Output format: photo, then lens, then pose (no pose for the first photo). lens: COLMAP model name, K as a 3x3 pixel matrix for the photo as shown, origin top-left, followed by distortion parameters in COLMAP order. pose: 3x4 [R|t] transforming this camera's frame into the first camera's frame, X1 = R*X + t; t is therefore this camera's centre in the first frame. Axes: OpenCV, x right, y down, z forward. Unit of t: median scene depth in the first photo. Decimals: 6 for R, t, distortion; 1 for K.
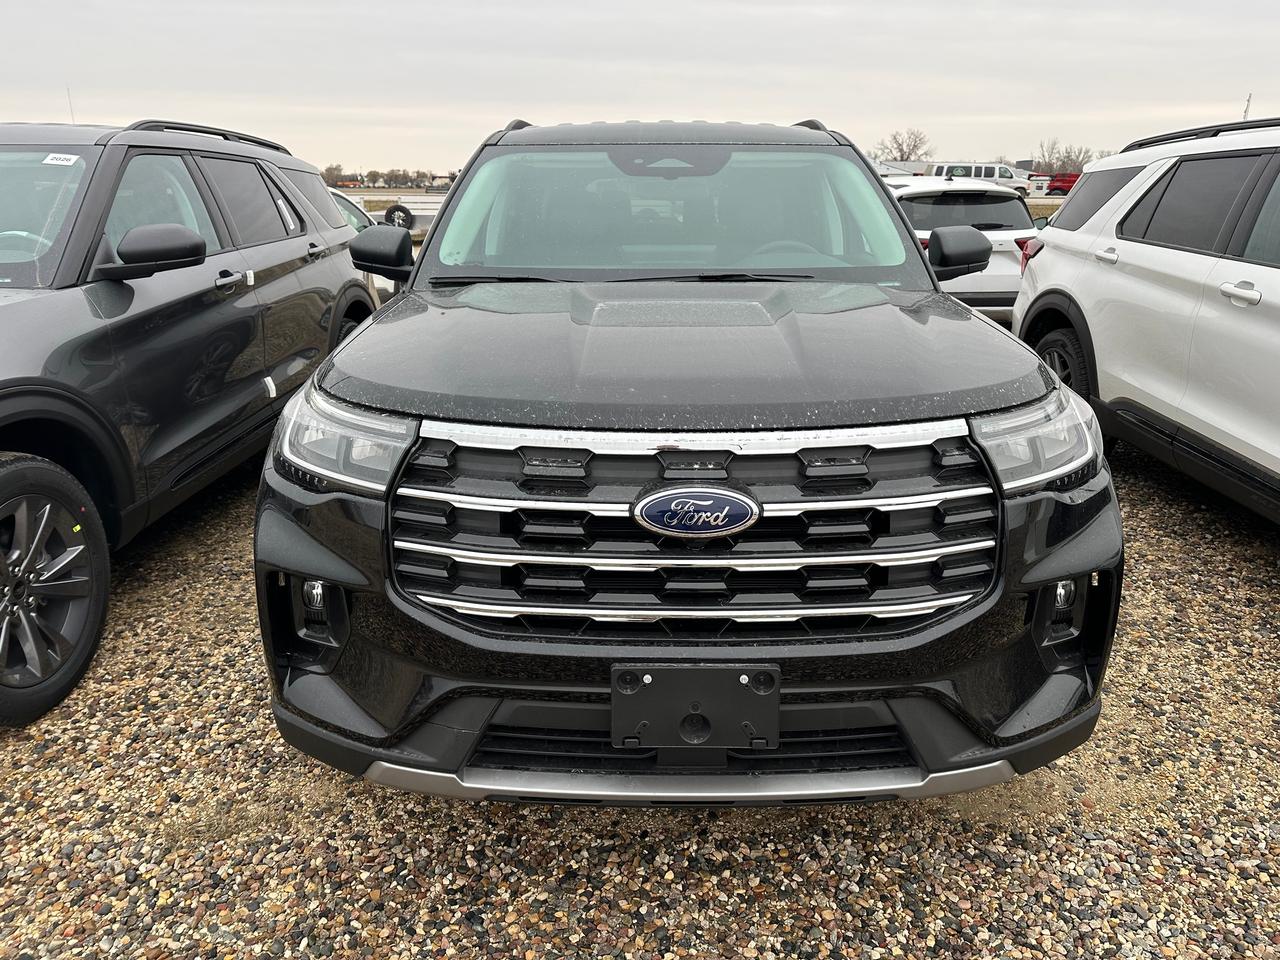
lens RADIAL K [[894.6, 0, 642.7], [0, 894.6, 476.9], [0, 0, 1]] dist [0.036210, -0.035980]
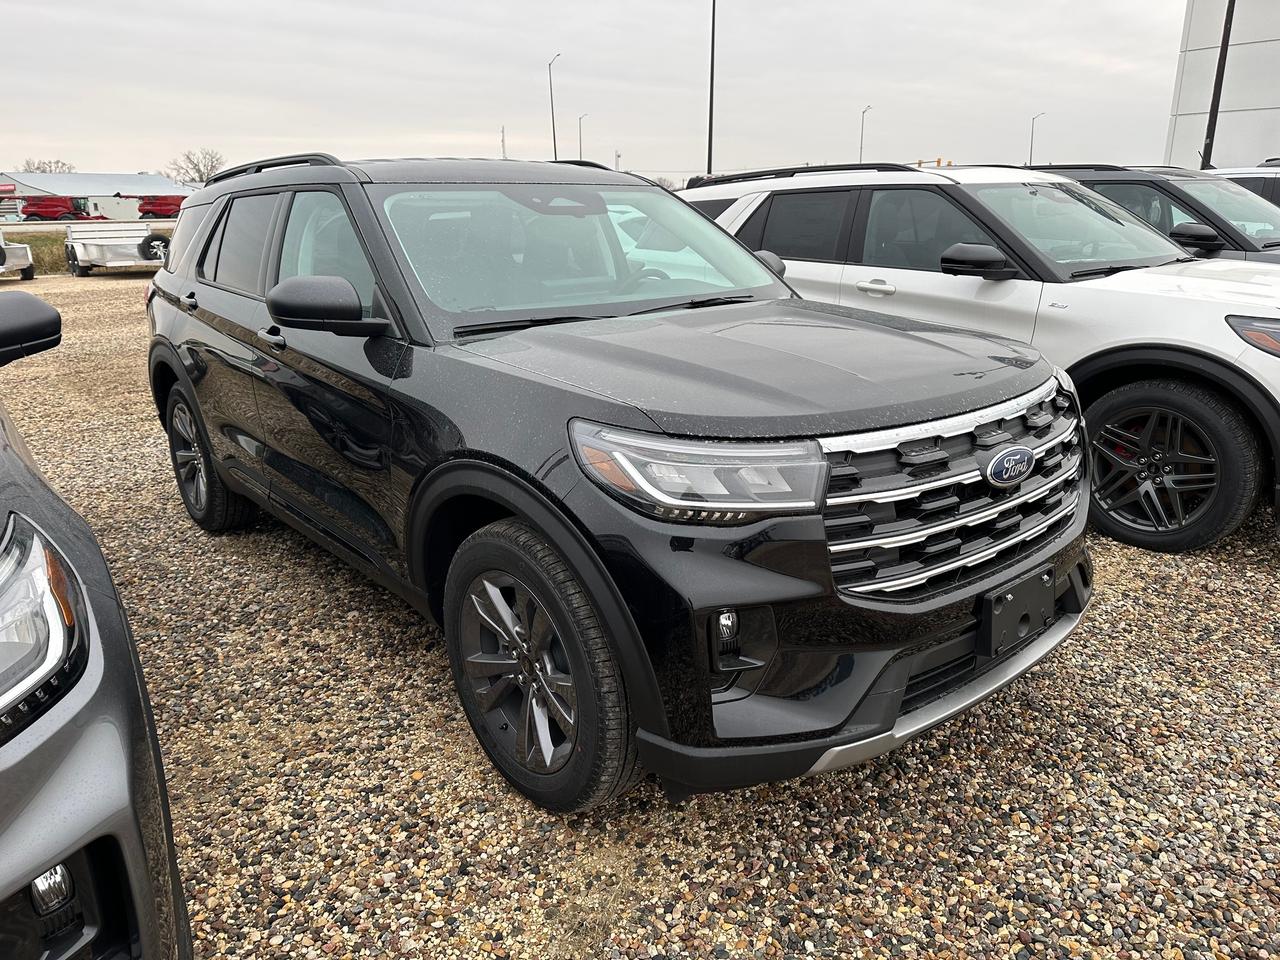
lens RADIAL K [[894.6, 0, 644.0], [0, 894.6, 479.8], [0, 0, 1]] dist [0.036210, -0.035980]
pose [[0.767003, -0.199384, 0.609879, -1.097682], [0.210875, 0.976027, 0.053884, -0.118700], [-0.606002, 0.087279, 0.790660, 0.238259]]
